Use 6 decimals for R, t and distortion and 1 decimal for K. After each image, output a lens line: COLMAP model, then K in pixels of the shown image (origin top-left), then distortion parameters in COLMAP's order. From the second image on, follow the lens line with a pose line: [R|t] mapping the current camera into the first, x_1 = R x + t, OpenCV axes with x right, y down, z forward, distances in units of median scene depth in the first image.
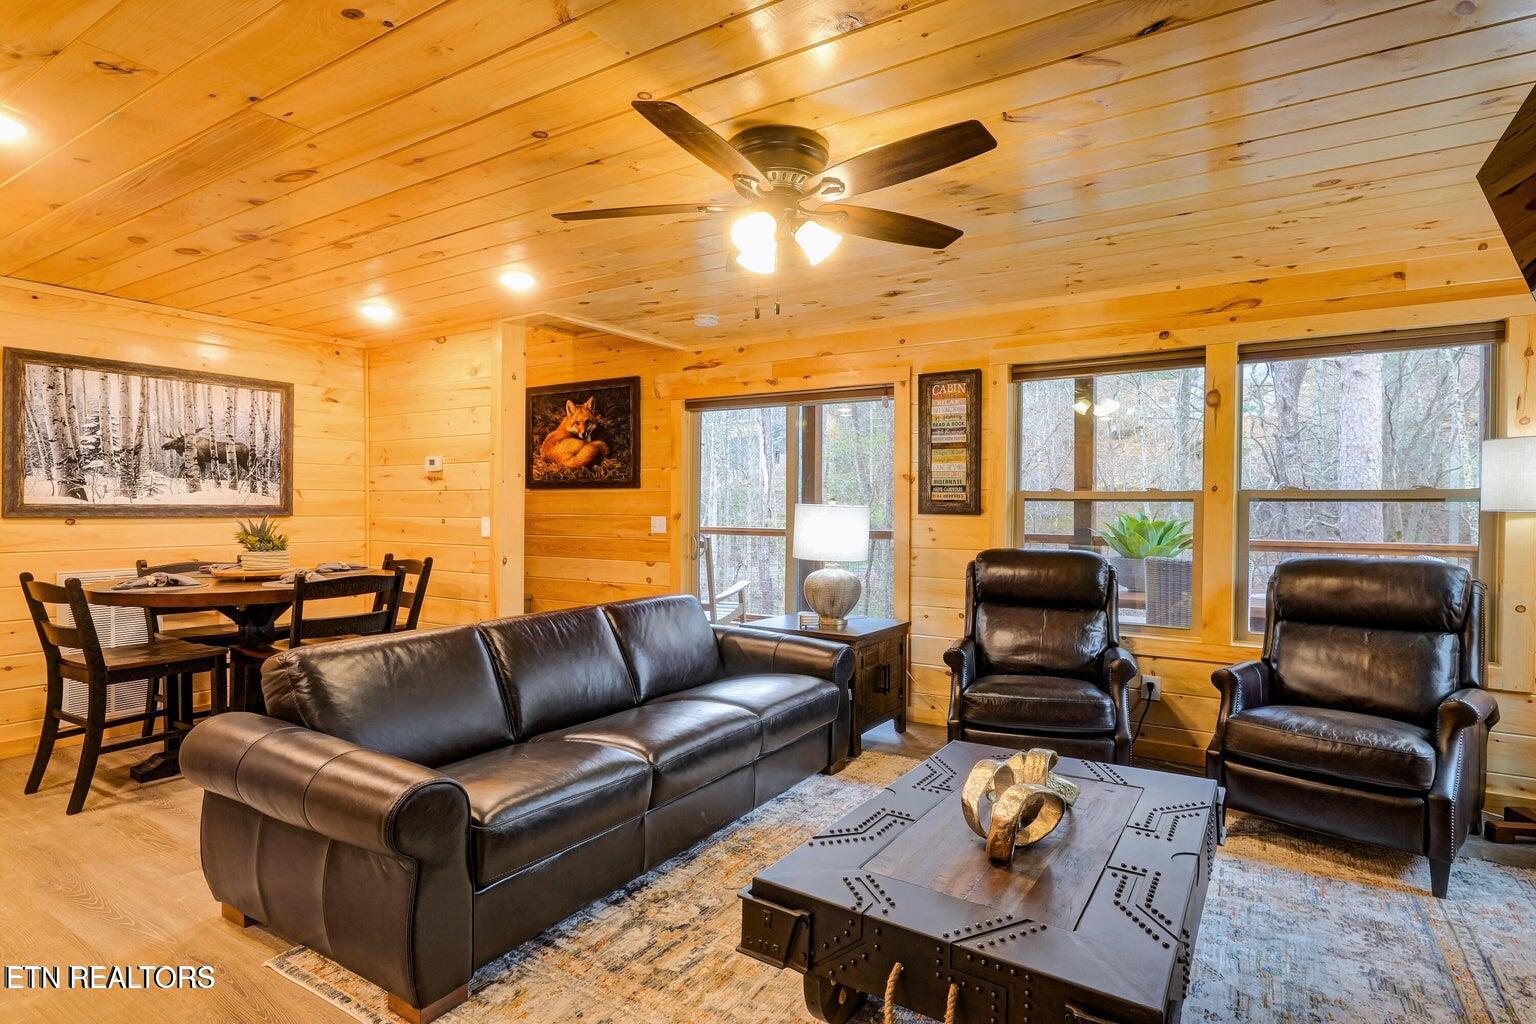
lens RADIAL K [[801.9, 0, 764.3], [0, 801.9, 507.9], [0, 0, 1]] dist [0.001587, 0.000329]
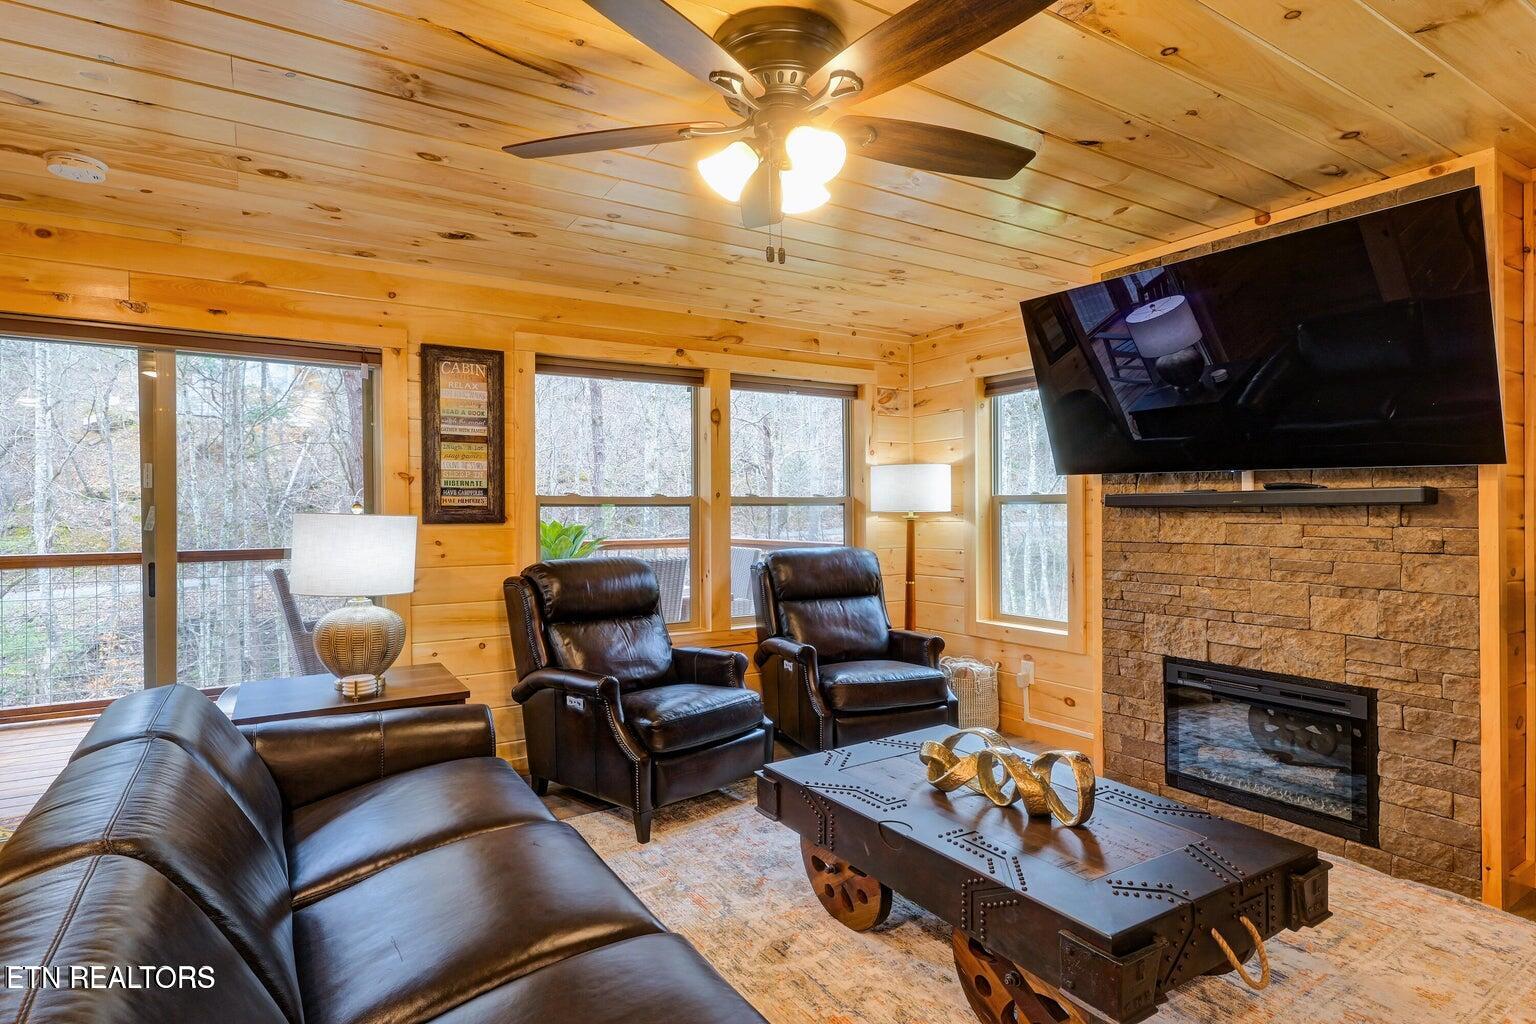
lens RADIAL K [[805.9, 0, 774.1], [0, 805.9, 508.8], [0, 0, 1]] dist [0.001534, 0.000440]
pose [[0.420693, -0.005495, 0.907187, -0.437154], [0.012627, 0.999920, 0.000201, -0.003584], [-0.907115, 0.011371, 0.420728, 0.433966]]
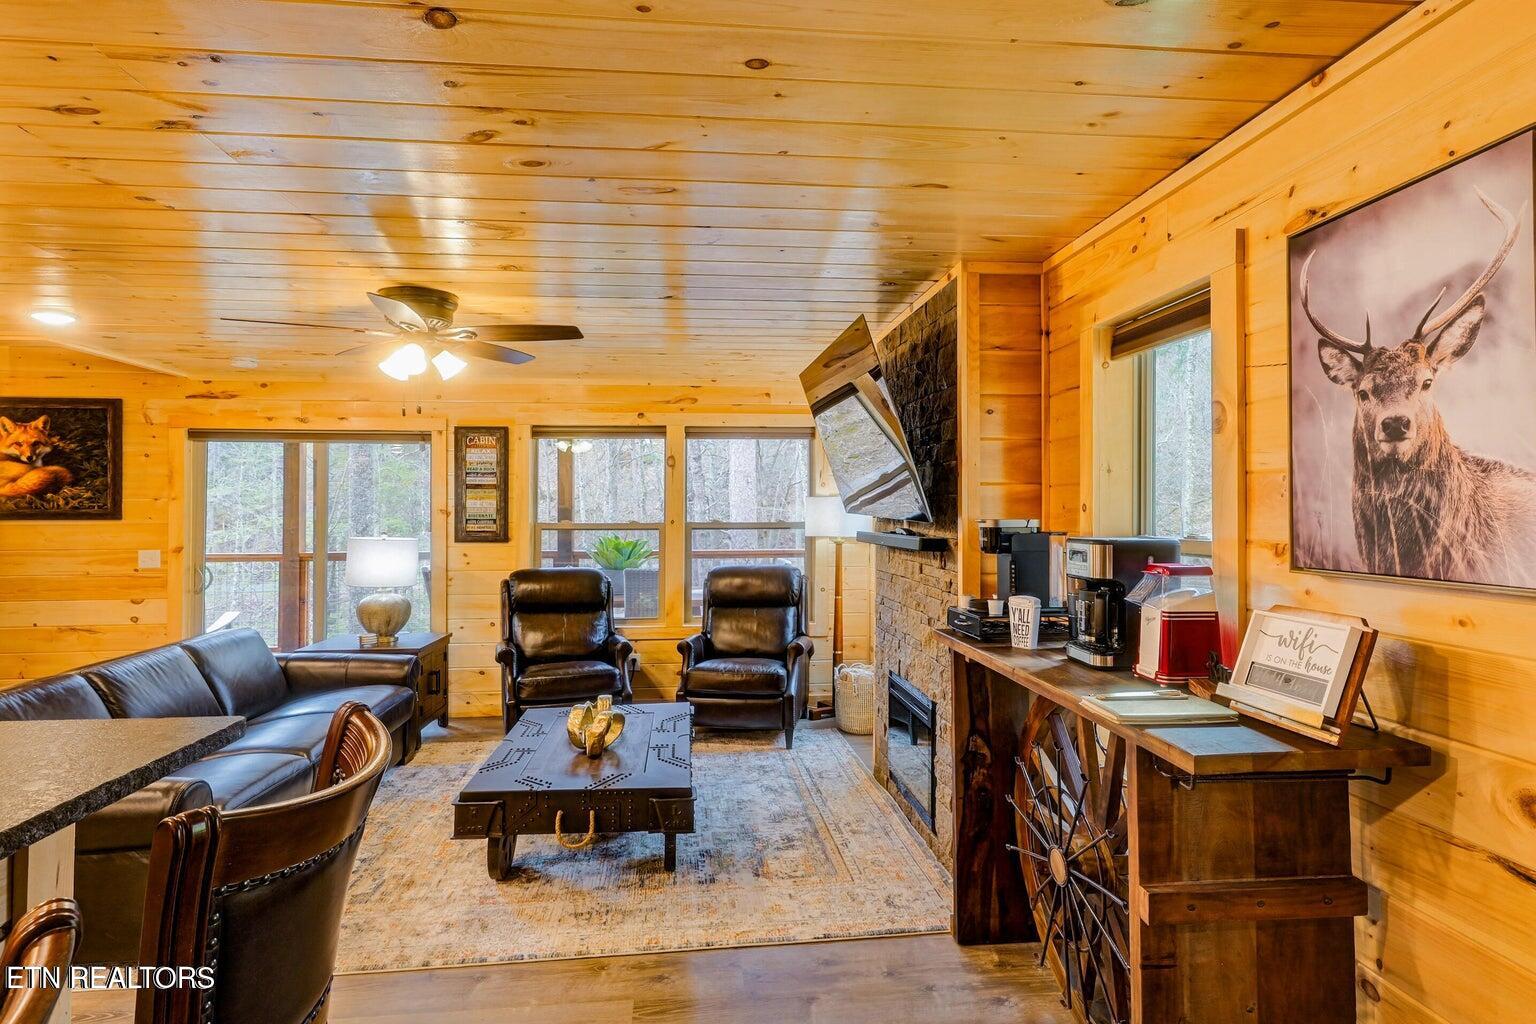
lens RADIAL K [[801.9, 0, 764.3], [0, 801.9, 507.9], [0, 0, 1]] dist [0.001587, 0.000329]
pose [[0.785547, -0.003673, 0.618791, -0.220016], [0.009983, 0.999927, -0.006737, -0.037630], [-0.618722, 0.011469, 0.785526, -0.268698]]
